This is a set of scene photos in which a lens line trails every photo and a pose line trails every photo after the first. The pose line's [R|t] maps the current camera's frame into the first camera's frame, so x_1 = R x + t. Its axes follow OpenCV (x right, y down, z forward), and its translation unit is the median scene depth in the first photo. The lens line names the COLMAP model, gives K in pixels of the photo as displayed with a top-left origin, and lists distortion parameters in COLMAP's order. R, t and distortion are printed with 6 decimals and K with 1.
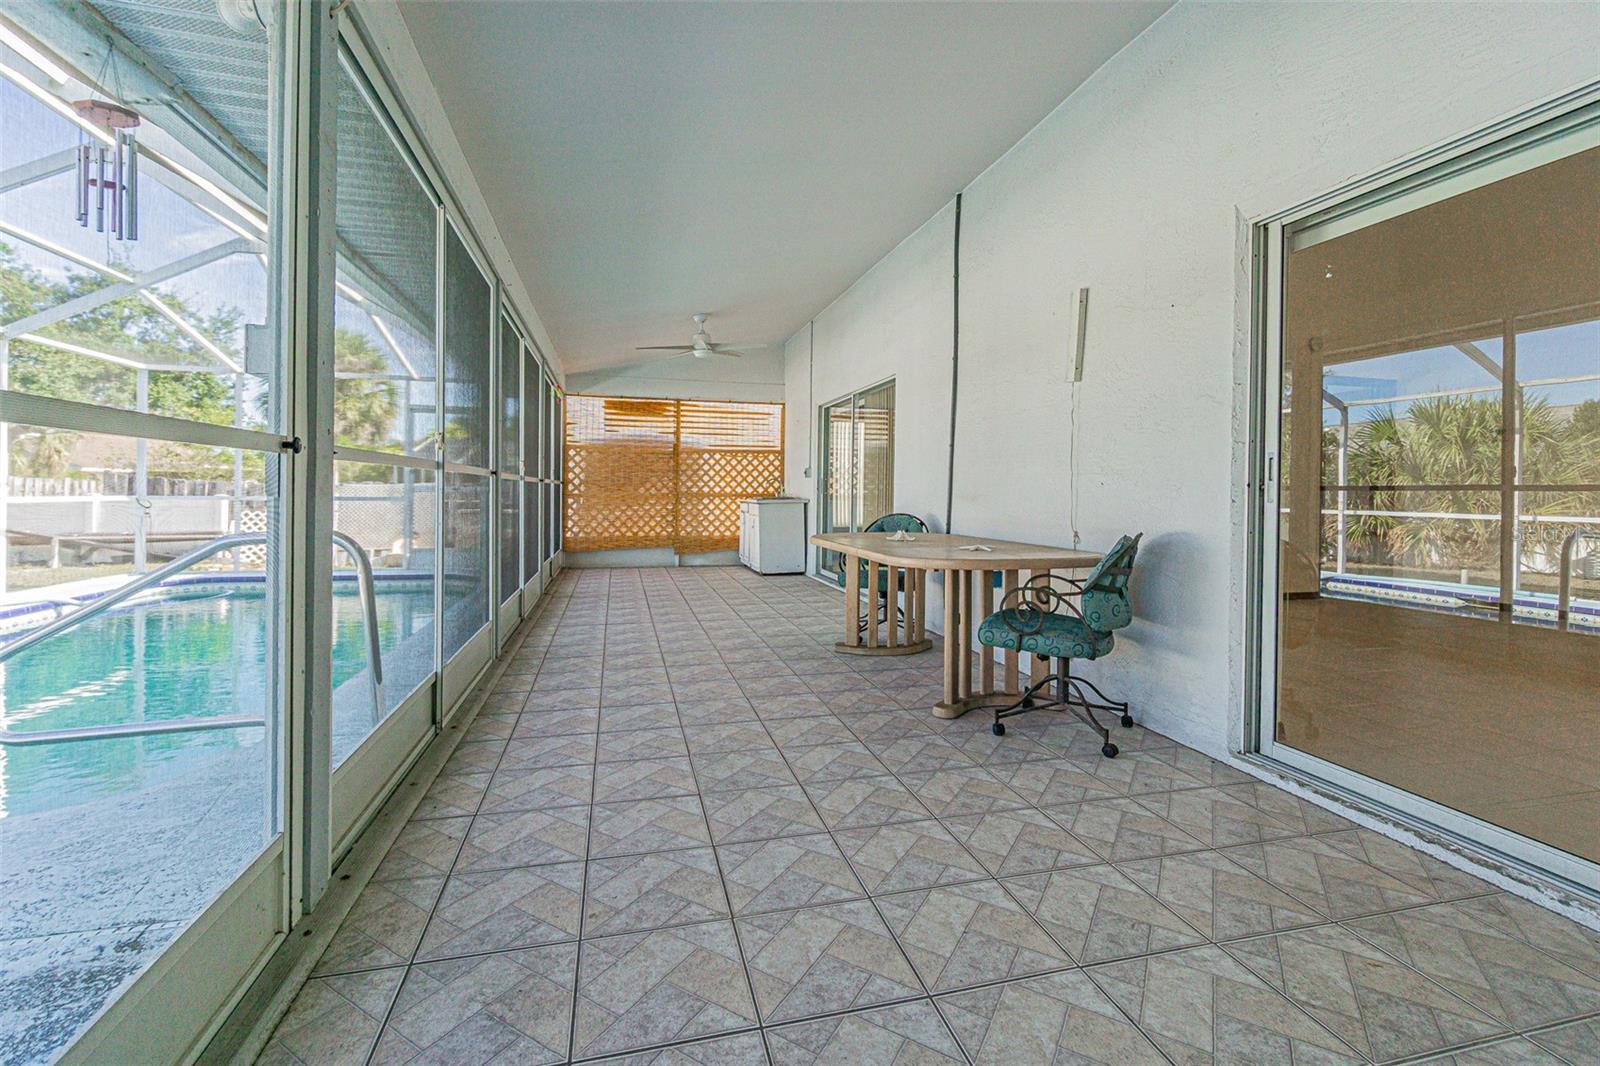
lens RADIAL K [[699.8, 0, 800.5], [0, 699.8, 500.4], [0, 0, 1]] dist [-0.004269, -0.000179]
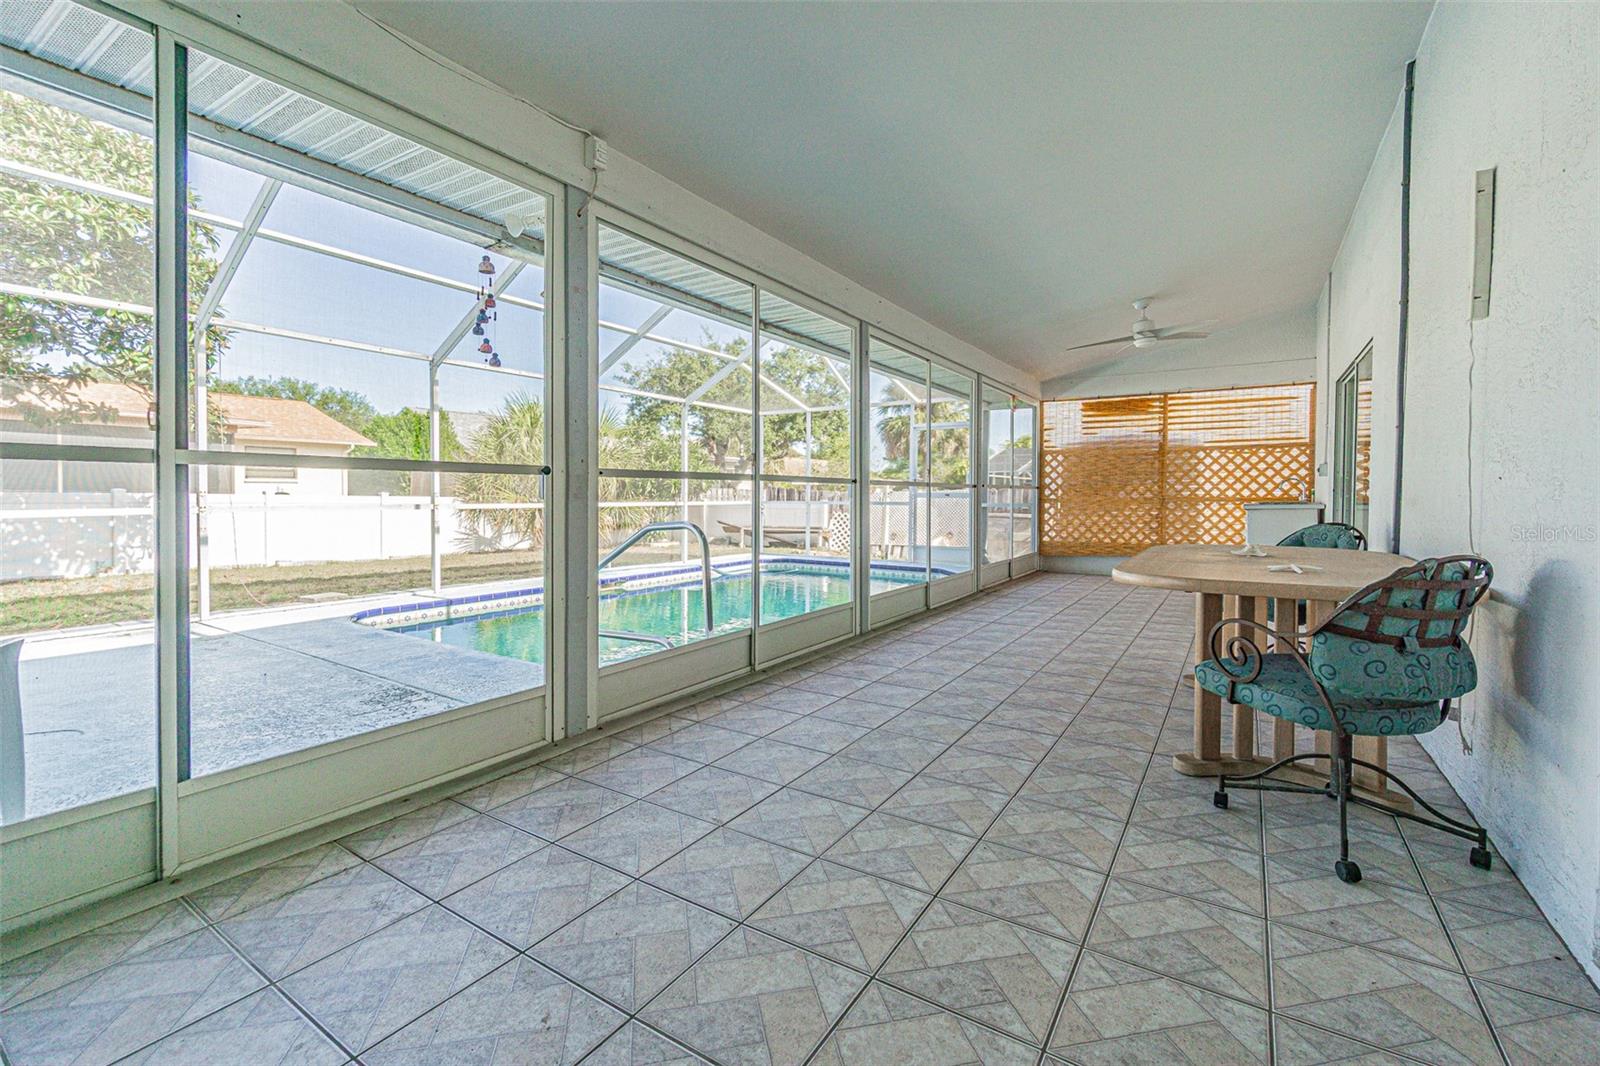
lens RADIAL K [[694.6, 0, 786.2], [0, 694.6, 509.1], [0, 0, 1]] dist [-0.000785, 0.000117]
pose [[0.672822, 0.006927, -0.739772, 0.161591], [-0.003333, 0.999974, 0.006333, 0.000787], [0.739797, -0.001795, 0.672828, 0.039850]]
